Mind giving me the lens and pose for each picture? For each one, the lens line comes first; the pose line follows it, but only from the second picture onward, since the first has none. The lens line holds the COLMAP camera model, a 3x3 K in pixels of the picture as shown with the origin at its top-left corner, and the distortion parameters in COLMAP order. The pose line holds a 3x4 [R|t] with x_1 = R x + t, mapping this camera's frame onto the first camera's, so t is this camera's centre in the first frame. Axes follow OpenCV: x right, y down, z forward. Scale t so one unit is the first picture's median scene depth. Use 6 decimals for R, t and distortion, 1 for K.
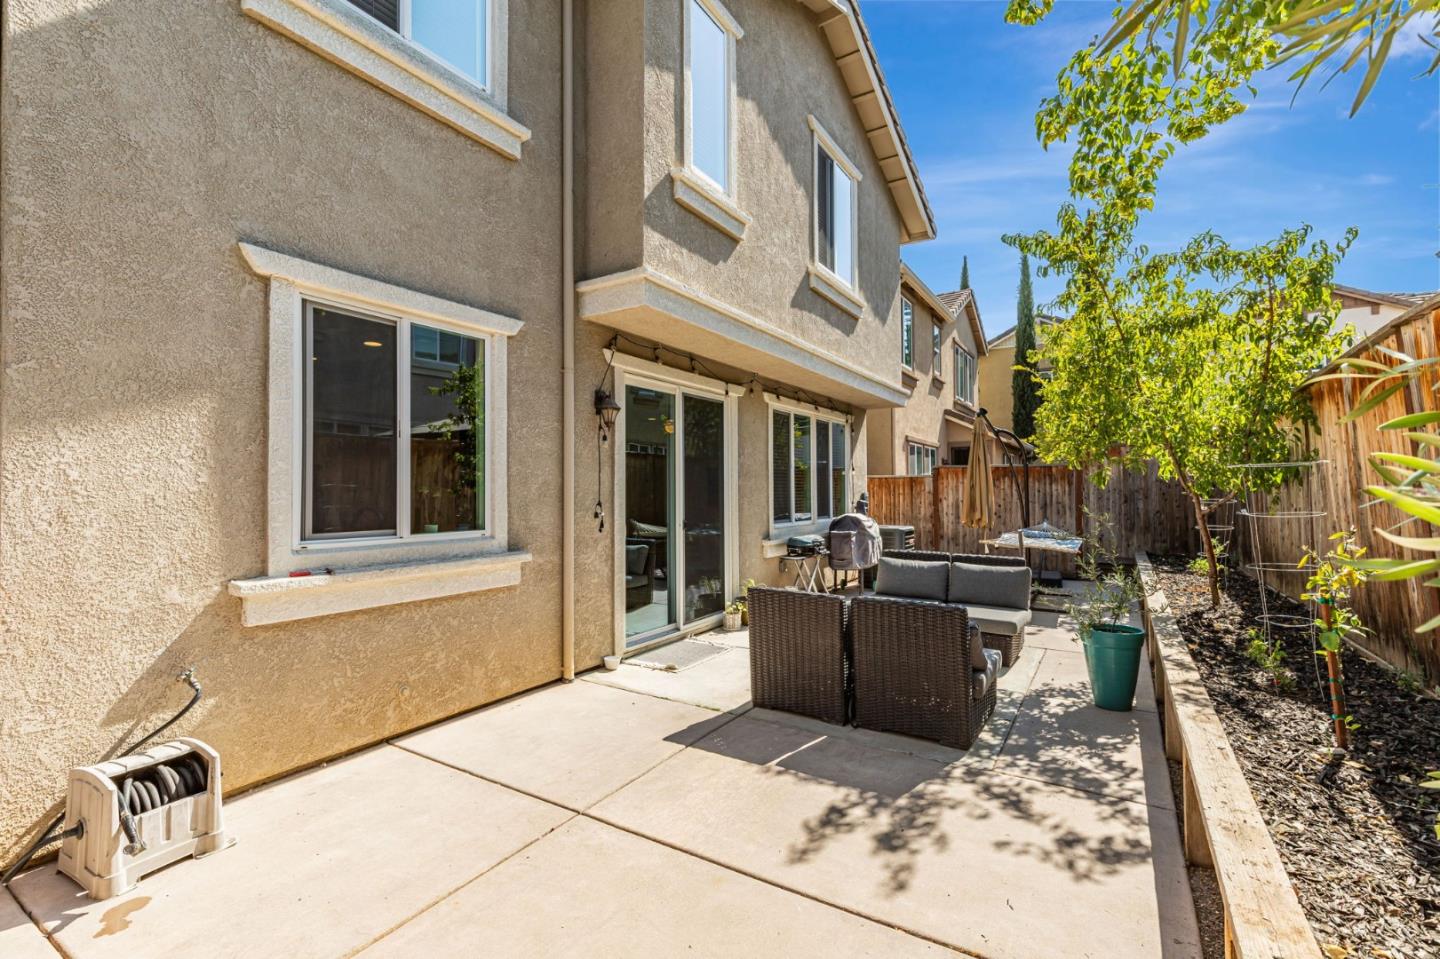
lens RADIAL K [[645.8, 0, 724.0], [0, 645.8, 479.2], [0, 0, 1]] dist [0.010163, -0.001514]
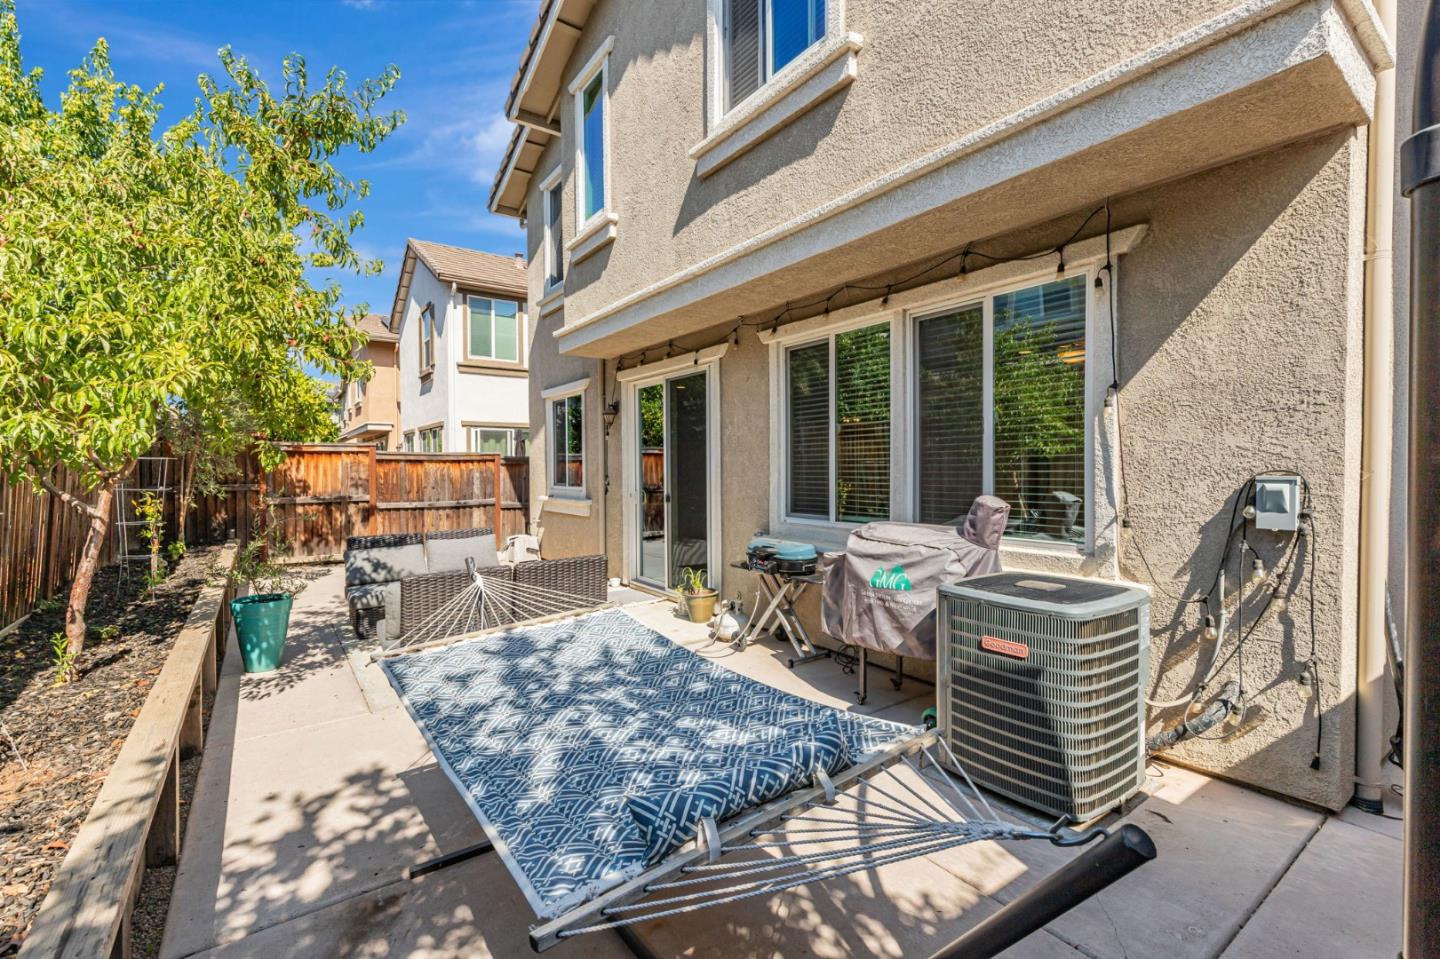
lens RADIAL K [[645.8, 0, 724.8], [0, 645.8, 482.6], [0, 0, 1]] dist [0.010163, -0.001514]
pose [[-0.395790, 0.028729, -0.917892, 1.575628], [0.021415, 0.999527, 0.022050, 0.035553], [0.918091, -0.010929, -0.396218, 2.621825]]
